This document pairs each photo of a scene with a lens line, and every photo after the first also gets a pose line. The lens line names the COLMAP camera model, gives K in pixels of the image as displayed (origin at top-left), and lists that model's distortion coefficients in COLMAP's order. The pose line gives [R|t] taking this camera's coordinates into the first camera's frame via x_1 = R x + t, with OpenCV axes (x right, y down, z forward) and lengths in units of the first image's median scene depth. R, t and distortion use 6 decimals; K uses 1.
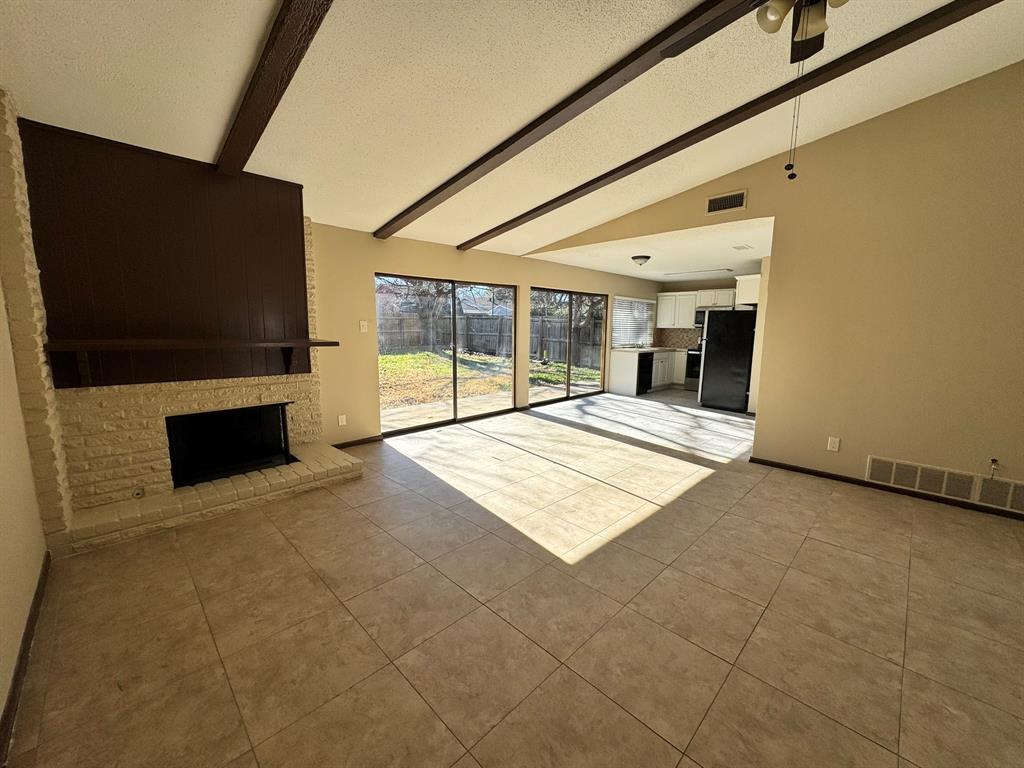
lens RADIAL K [[406.9, 0, 512.0], [0, 406.9, 384.0], [0, 0, 1]] dist [-0.003714, -0.000039]
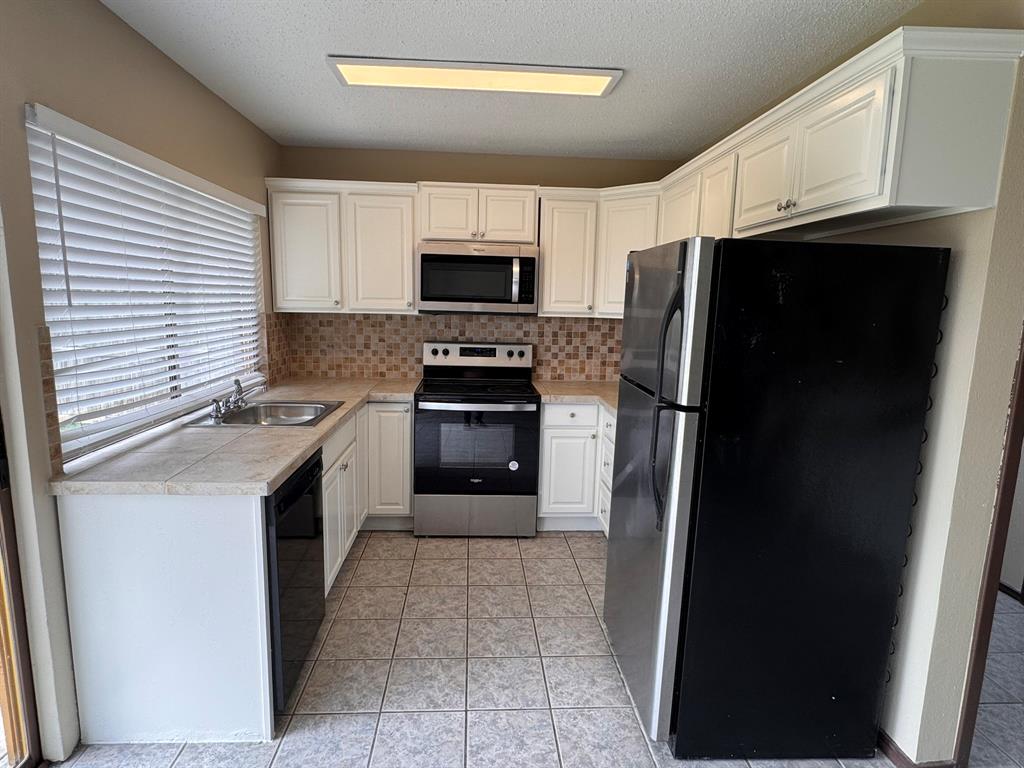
lens RADIAL K [[568.6, 0, 507.6], [0, 568.6, 385.5], [0, 0, 1]] dist [-0.004220, 0.000714]
pose [[0.661444, -0.108475, 0.742108, 0.466906], [0.088403, 0.993864, 0.066480, -0.270210], [-0.744766, 0.021632, 0.666975, 1.706924]]
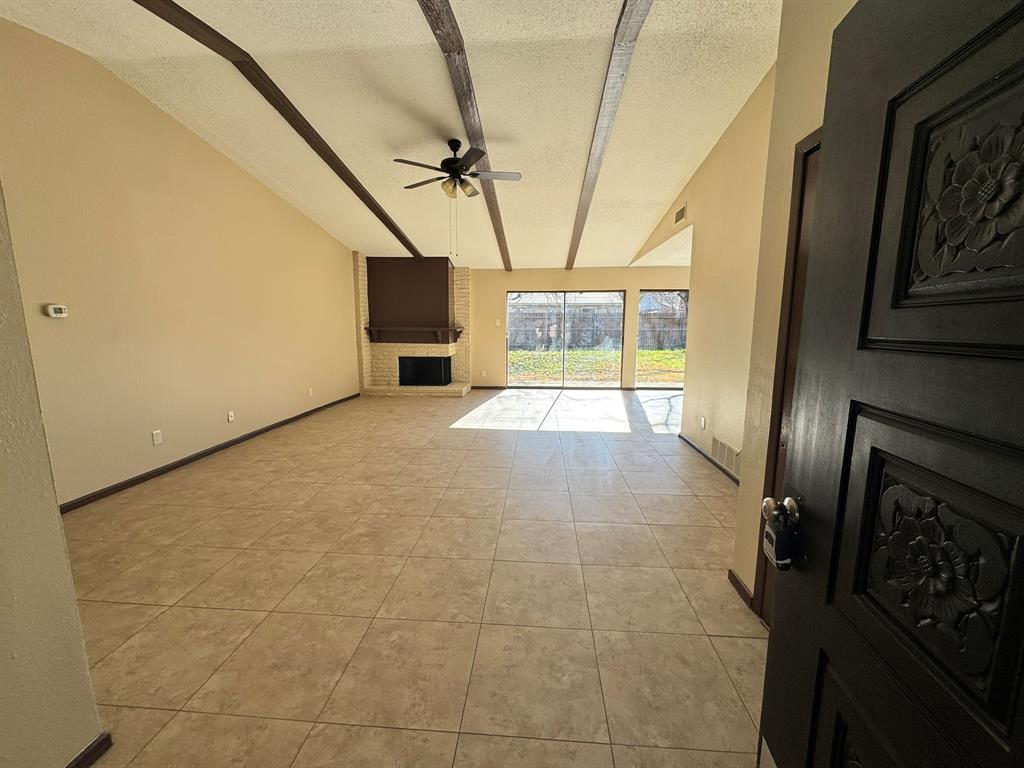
lens RADIAL K [[406.9, 0, 512.0], [0, 406.9, 384.0], [0, 0, 1]] dist [-0.003714, -0.000039]
pose [[0.660250, 0.106483, -0.743459, 1.305014], [-0.107366, 0.993113, 0.046890, 0.045830], [0.743332, 0.048864, 0.667135, -0.155207]]
